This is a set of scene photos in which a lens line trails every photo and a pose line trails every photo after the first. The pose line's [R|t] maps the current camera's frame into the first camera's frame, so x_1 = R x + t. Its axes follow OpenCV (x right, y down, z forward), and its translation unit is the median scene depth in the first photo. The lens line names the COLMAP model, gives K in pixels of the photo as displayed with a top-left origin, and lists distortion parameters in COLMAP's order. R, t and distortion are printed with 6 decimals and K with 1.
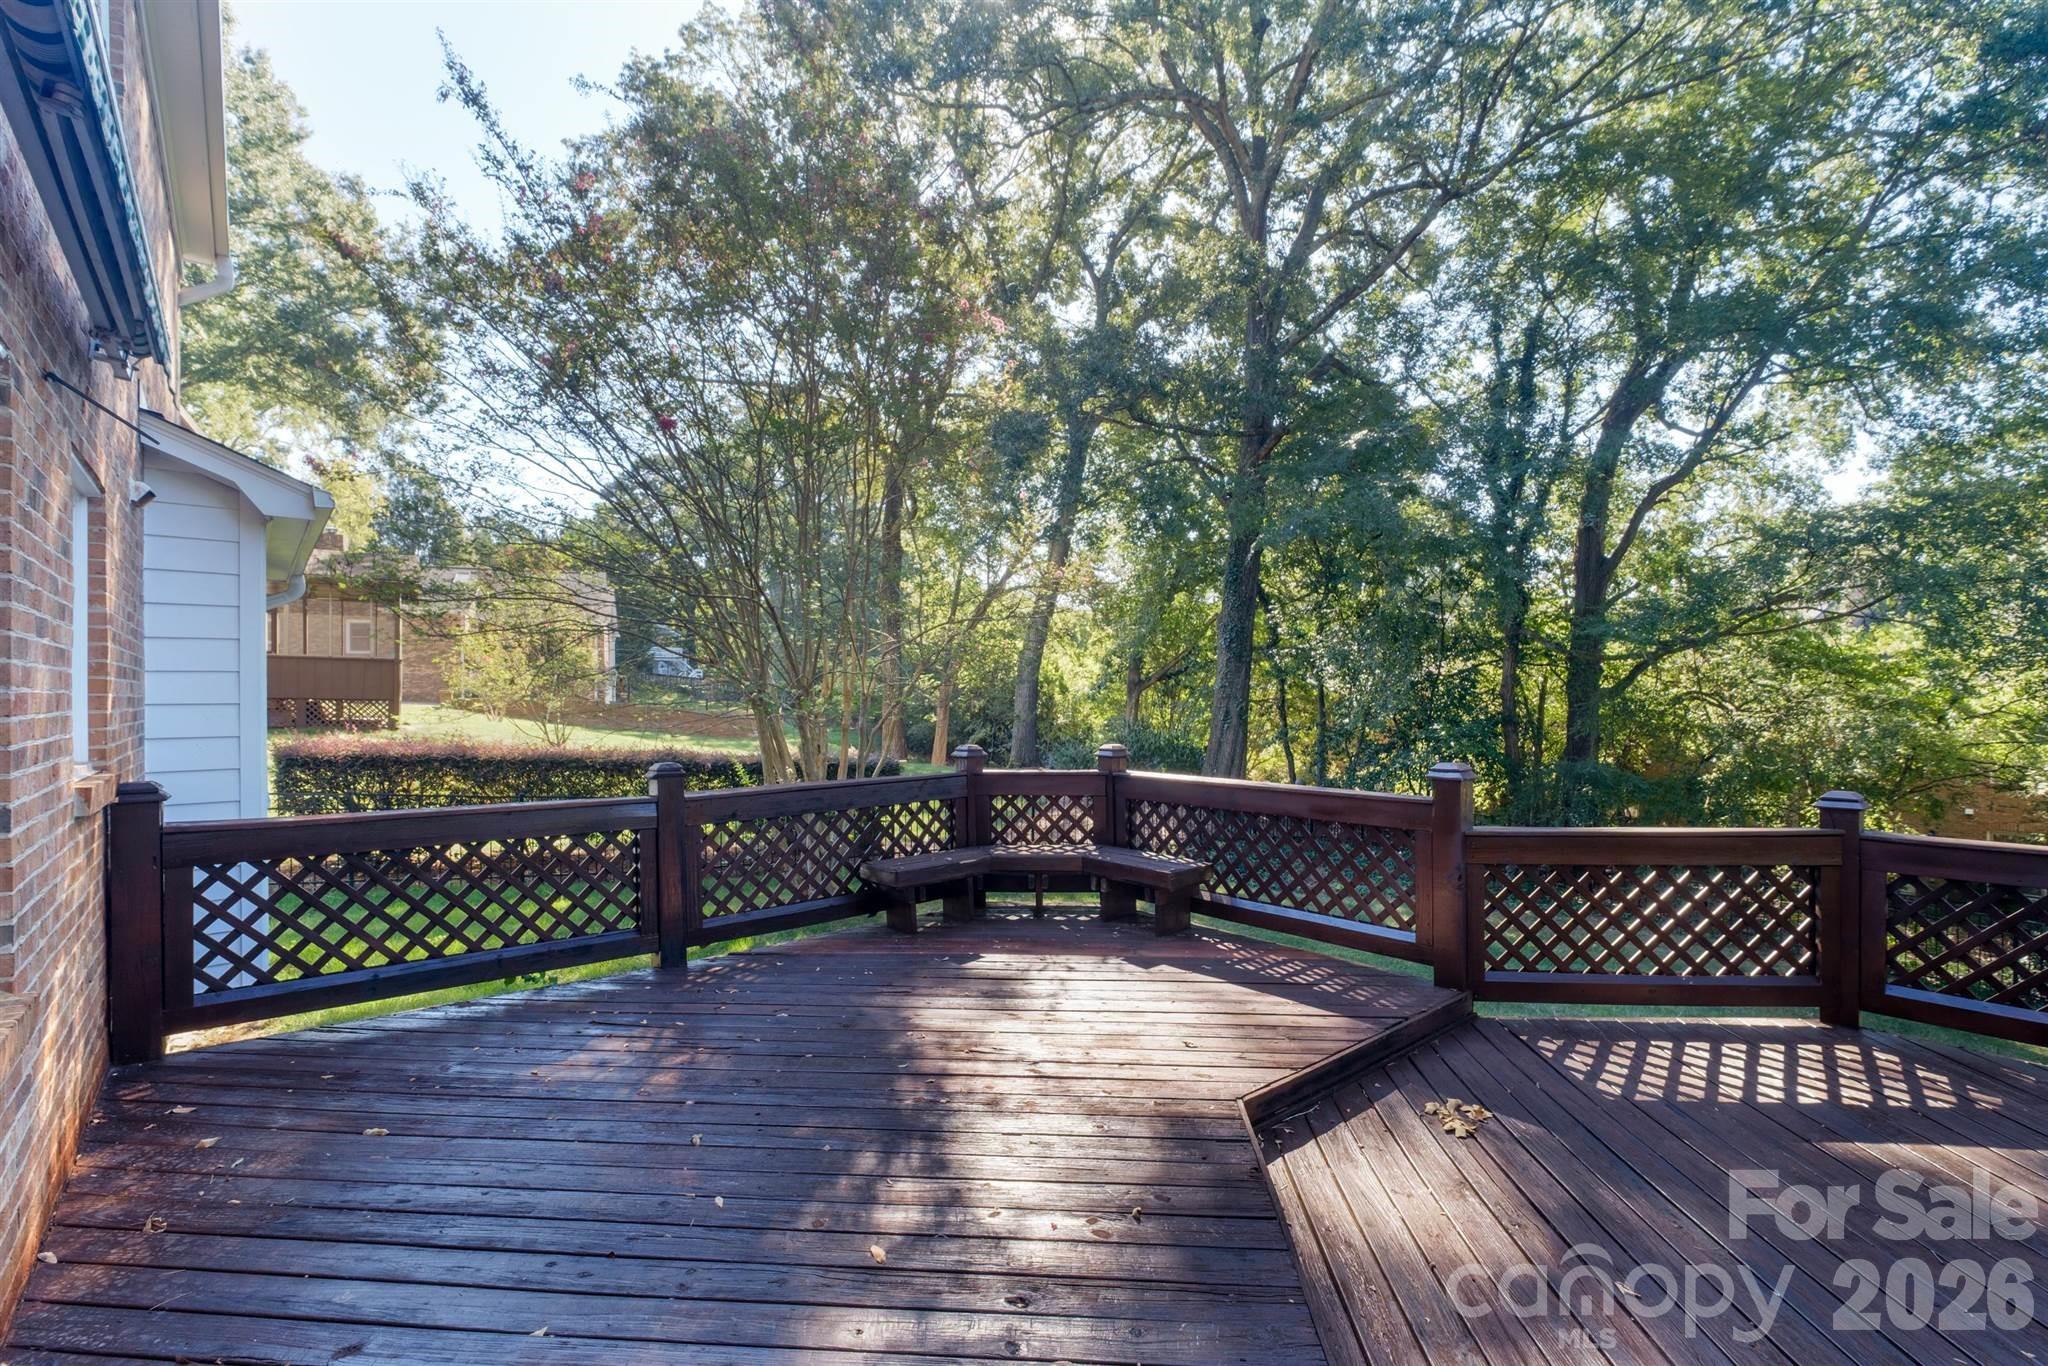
lens RADIAL K [[926.4, 0, 1010.2], [0, 926.4, 702.0], [0, 0, 1]] dist [-0.004672, -0.000766]
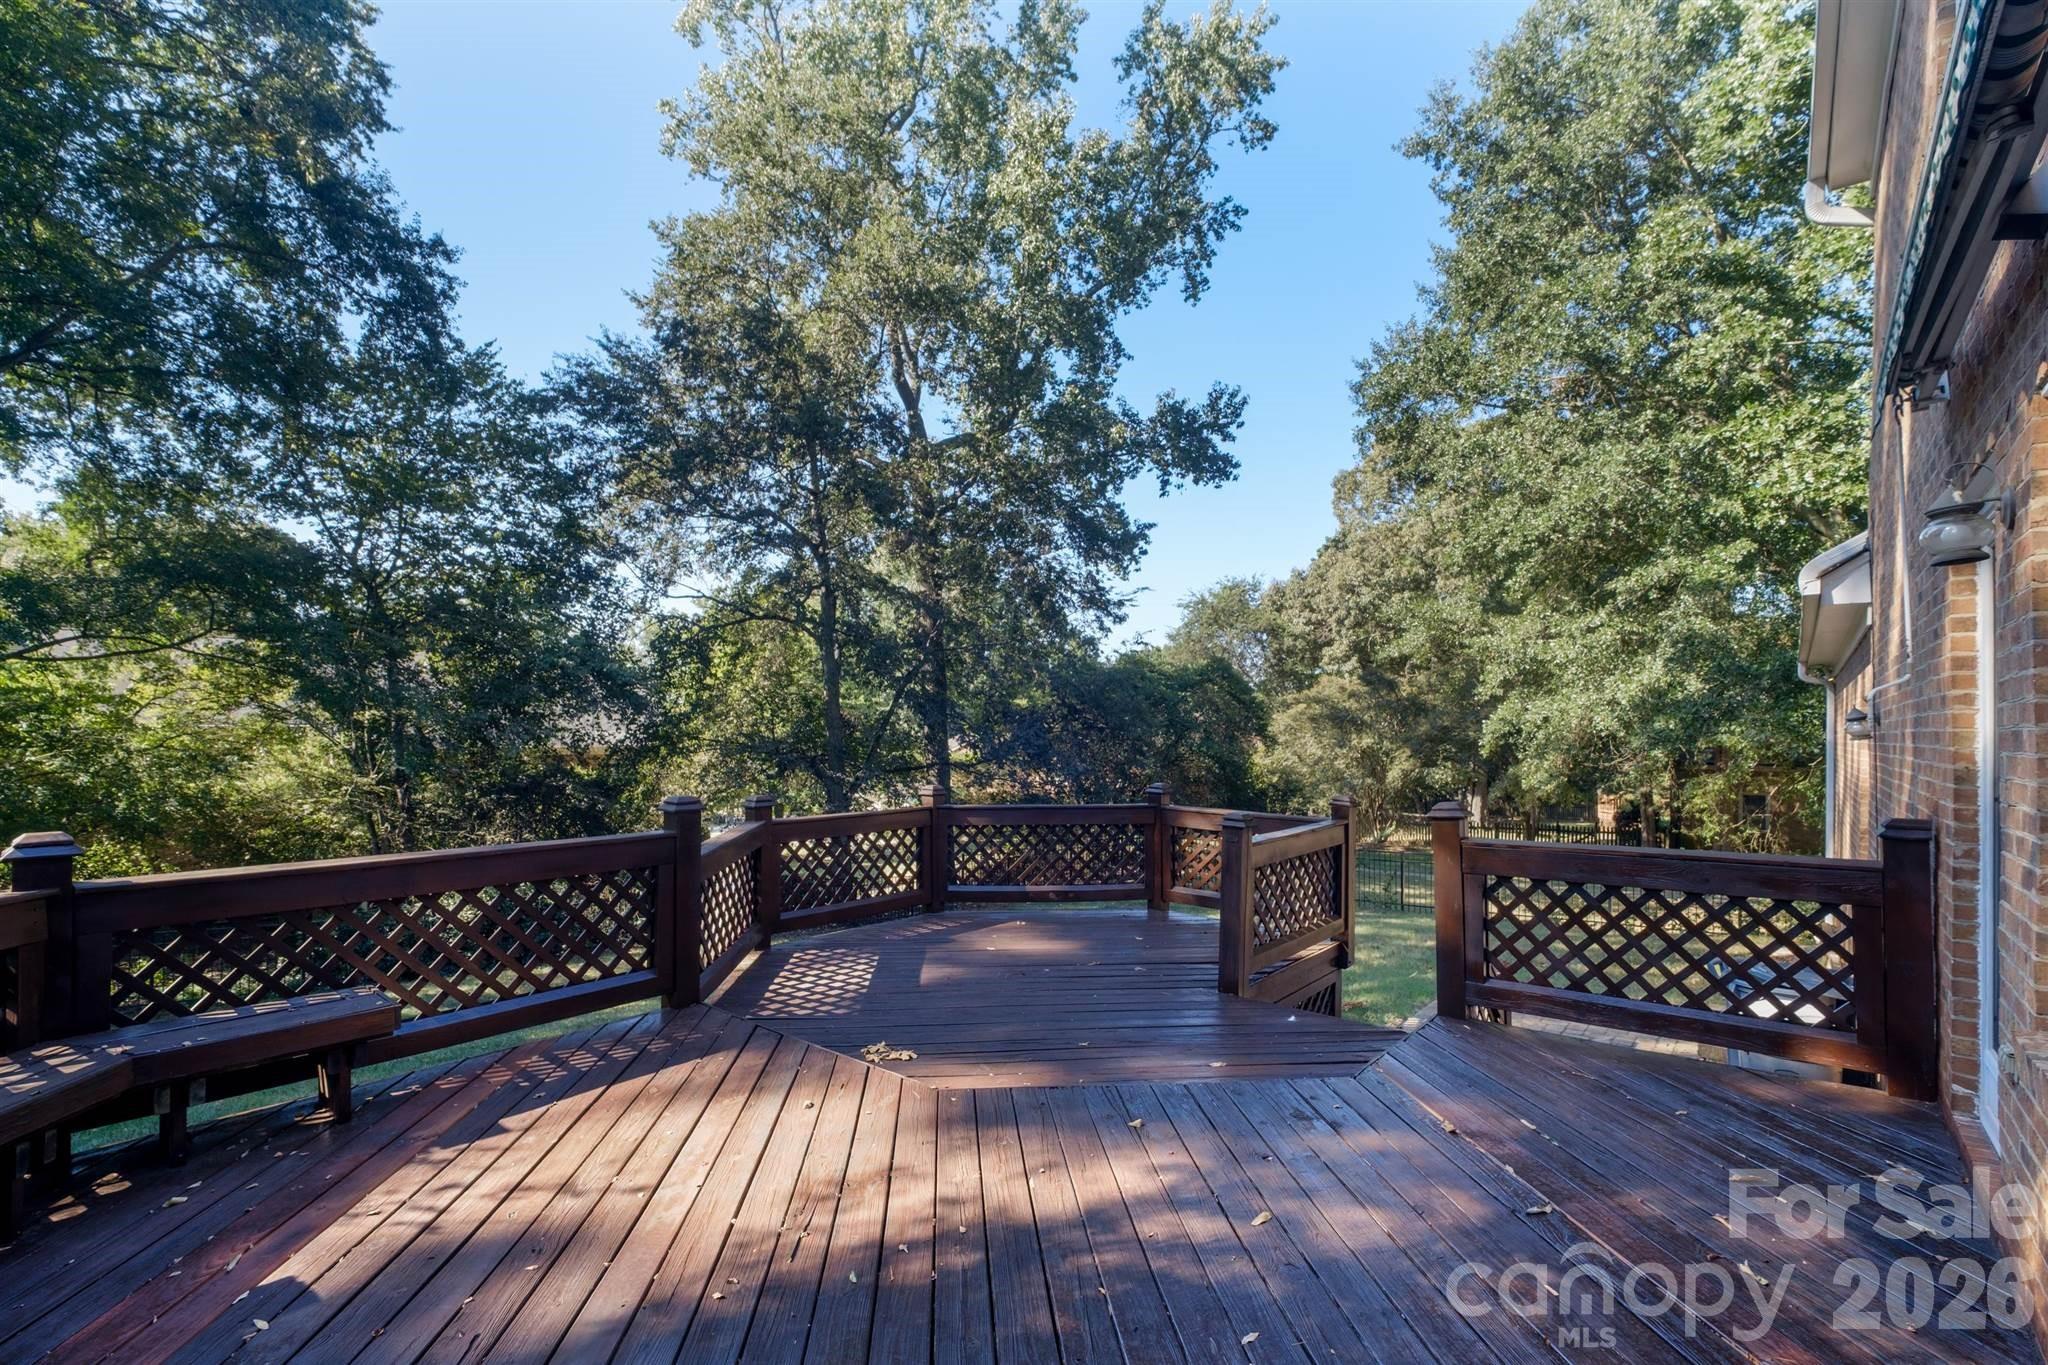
lens RADIAL K [[926.4, 0, 1010.2], [0, 926.4, 701.5], [0, 0, 1]] dist [-0.004672, -0.000766]
pose [[-0.162373, 0.025173, 0.986408, -0.757096], [0.010618, 0.999661, -0.023763, -0.022528], [-0.986672, 0.006615, -0.162586, 0.900969]]
